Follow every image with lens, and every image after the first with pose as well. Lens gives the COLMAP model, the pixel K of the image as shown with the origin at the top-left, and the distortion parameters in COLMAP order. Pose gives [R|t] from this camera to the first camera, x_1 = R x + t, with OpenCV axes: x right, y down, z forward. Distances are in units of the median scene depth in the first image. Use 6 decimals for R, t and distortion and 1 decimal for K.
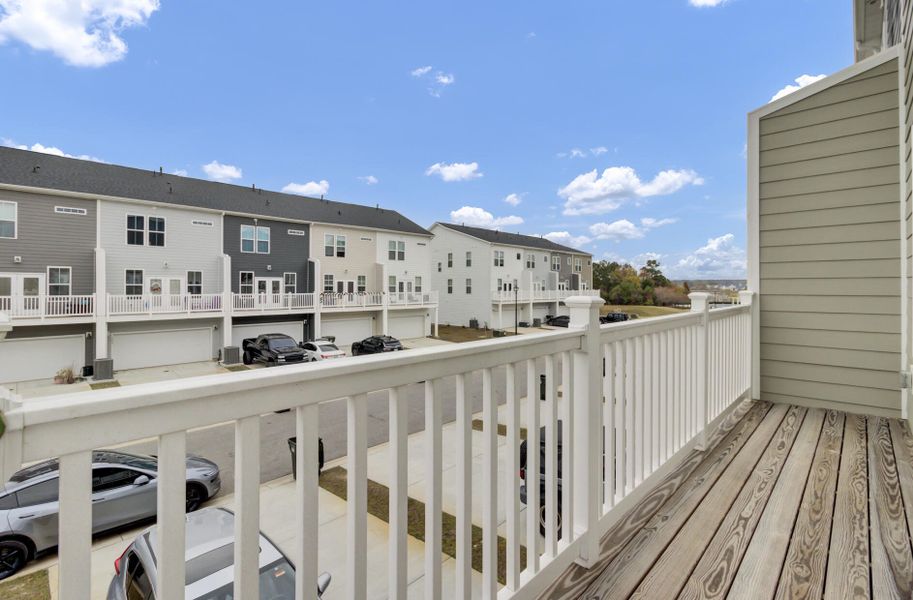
lens RADIAL K [[426.2, 0, 459.0], [0, 426.2, 294.6], [0, 0, 1]] dist [0.001033, 0.000444]
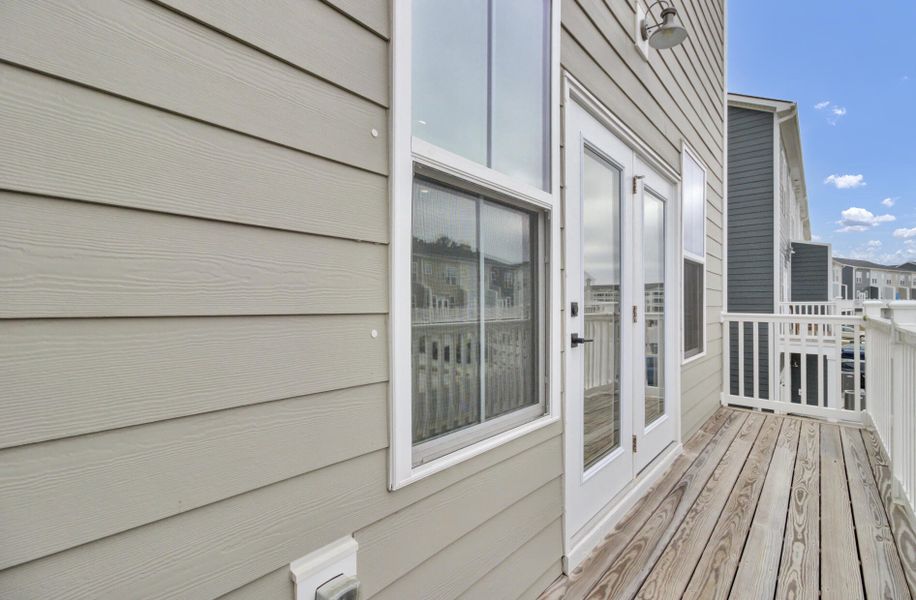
lens RADIAL K [[423.7, 0, 459.3], [0, 423.7, 290.7], [0, 0, 1]] dist [-0.002173, 0.000173]
pose [[-0.998610, -0.009513, -0.051836, 1.486028], [-0.009231, 0.999941, -0.005678, -0.007476], [0.051887, -0.005192, -0.998639, 1.917392]]
